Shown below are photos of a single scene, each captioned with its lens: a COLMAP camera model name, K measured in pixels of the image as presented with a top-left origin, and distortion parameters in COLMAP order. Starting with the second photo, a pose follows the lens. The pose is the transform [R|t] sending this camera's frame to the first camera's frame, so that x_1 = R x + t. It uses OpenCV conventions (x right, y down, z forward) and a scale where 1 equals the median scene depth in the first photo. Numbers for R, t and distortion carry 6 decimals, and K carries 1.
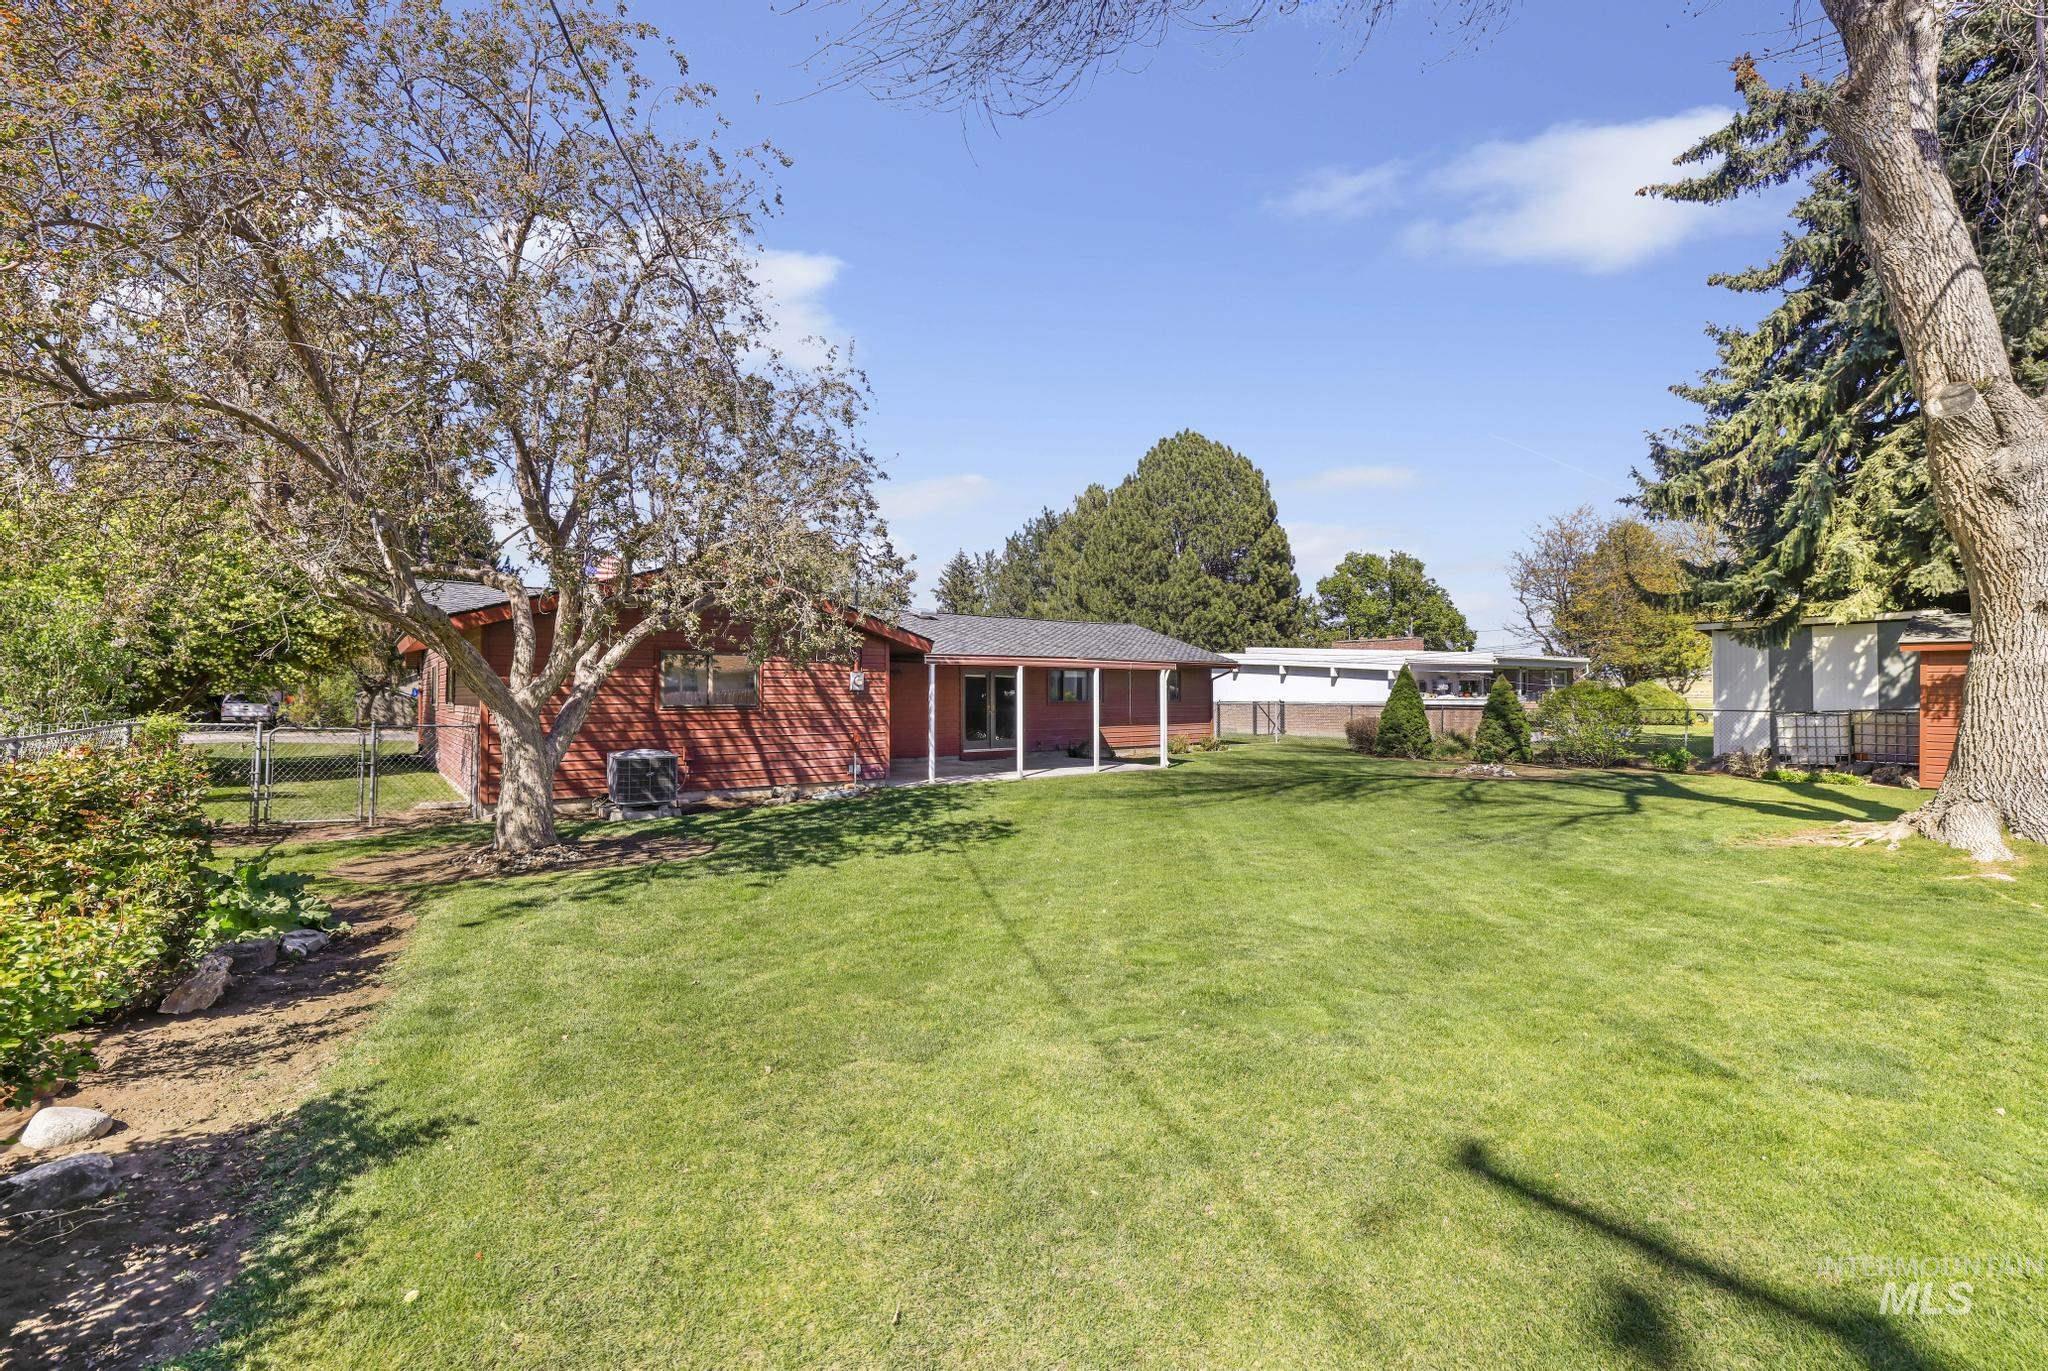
lens RADIAL K [[885.0, 0, 1009.3], [0, 885.0, 684.2], [0, 0, 1]] dist [0.009707, -0.004603]
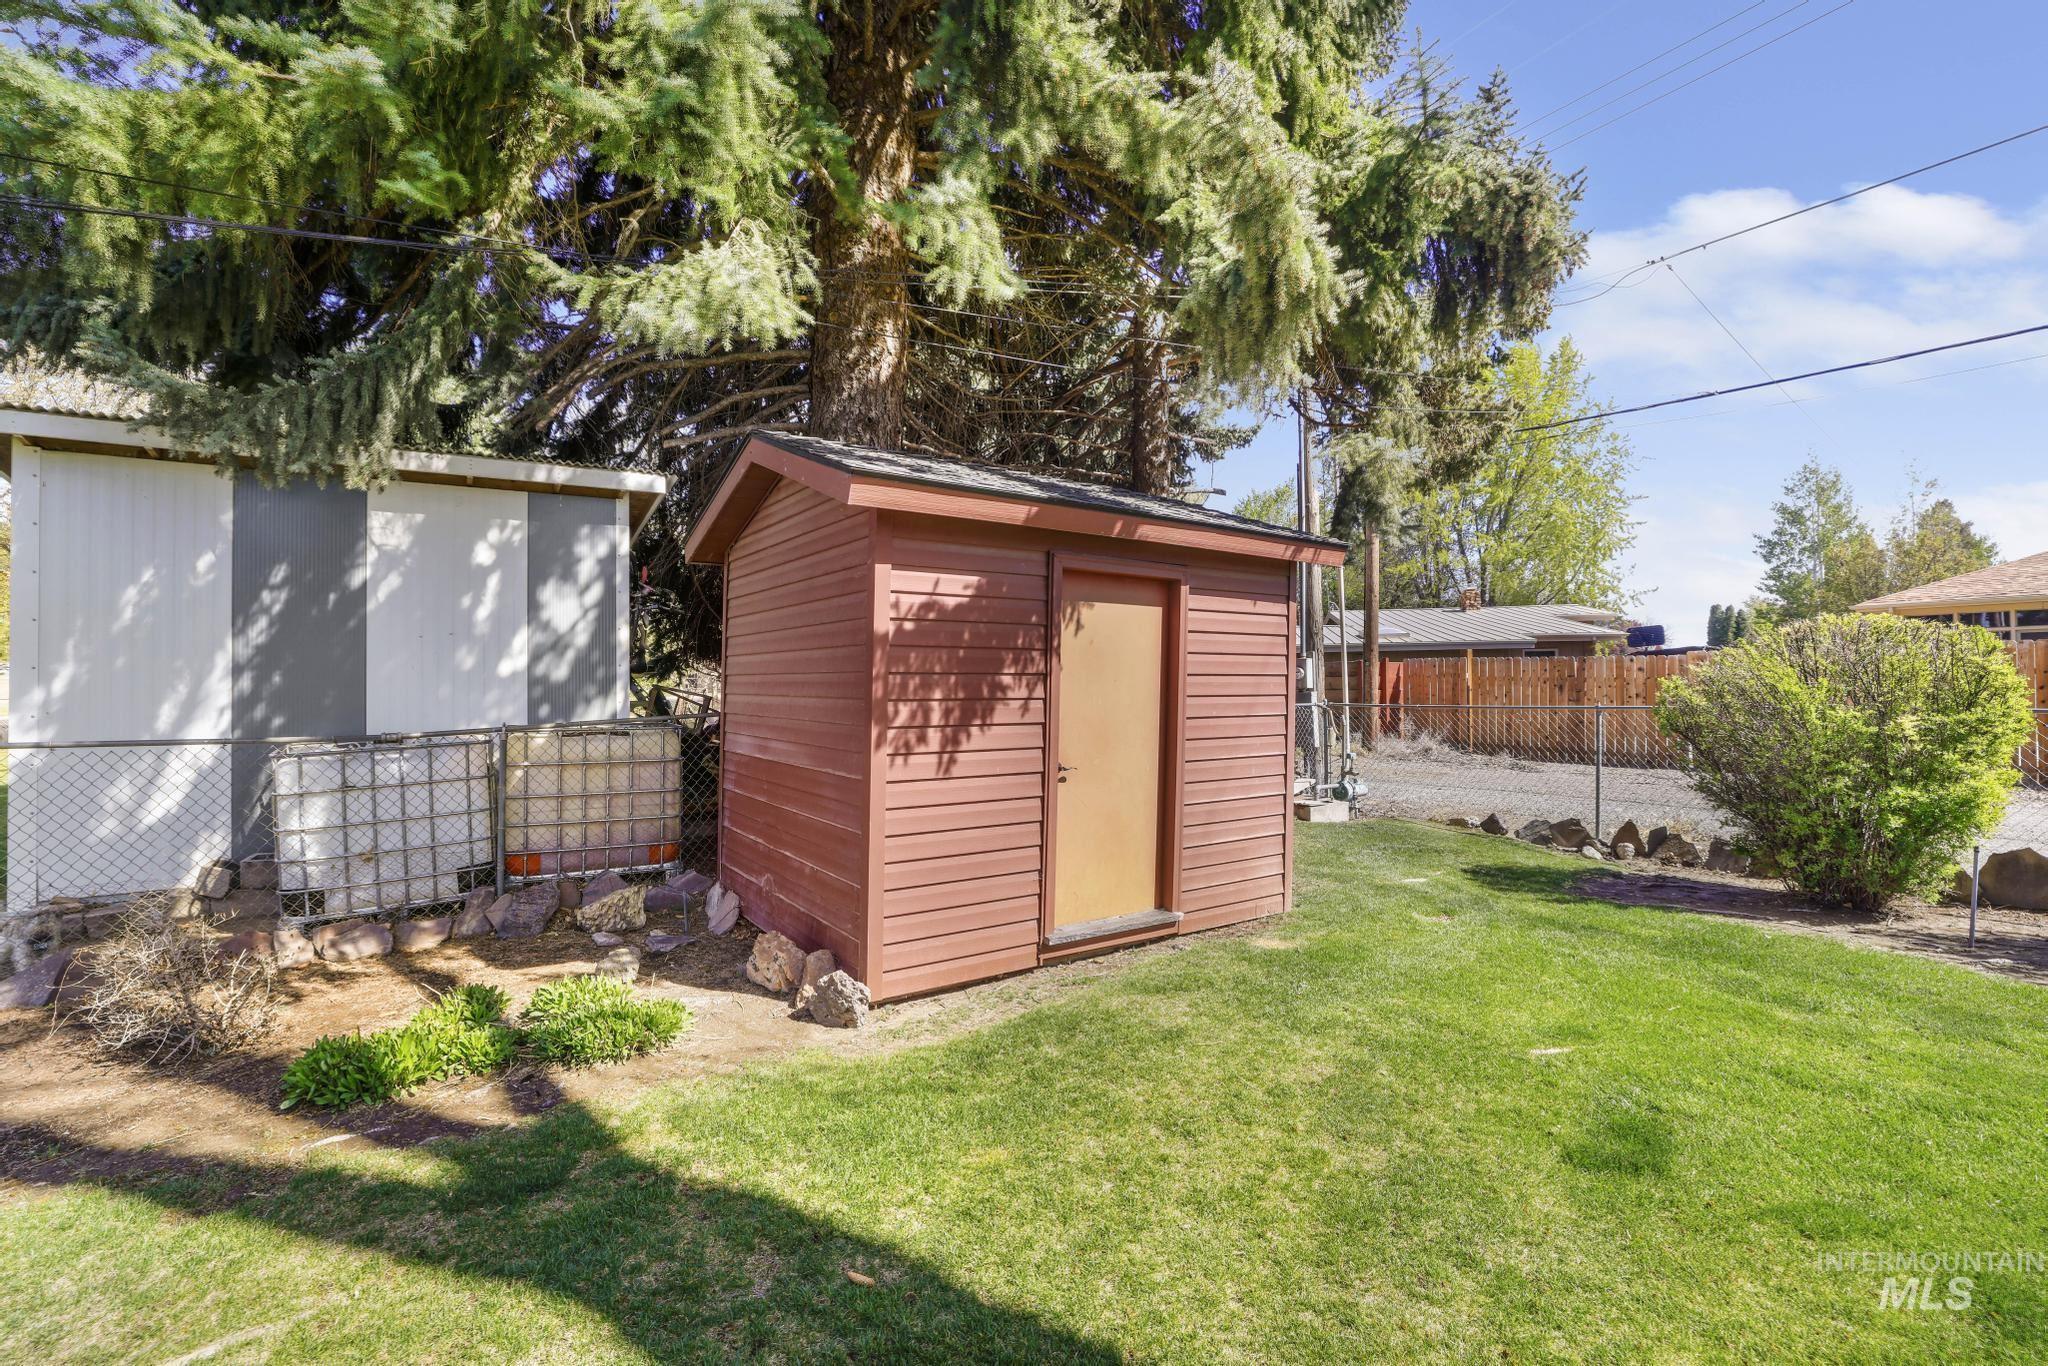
lens RADIAL K [[885.0, 0, 1014.4], [0, 885.0, 679.2], [0, 0, 1]] dist [0.009707, -0.004603]
pose [[0.059691, 0.003447, 0.998211, 0.615366], [0.001816, 0.999992, -0.003562, 0.012703], [-0.998215, 0.002025, 0.059685, 0.773278]]
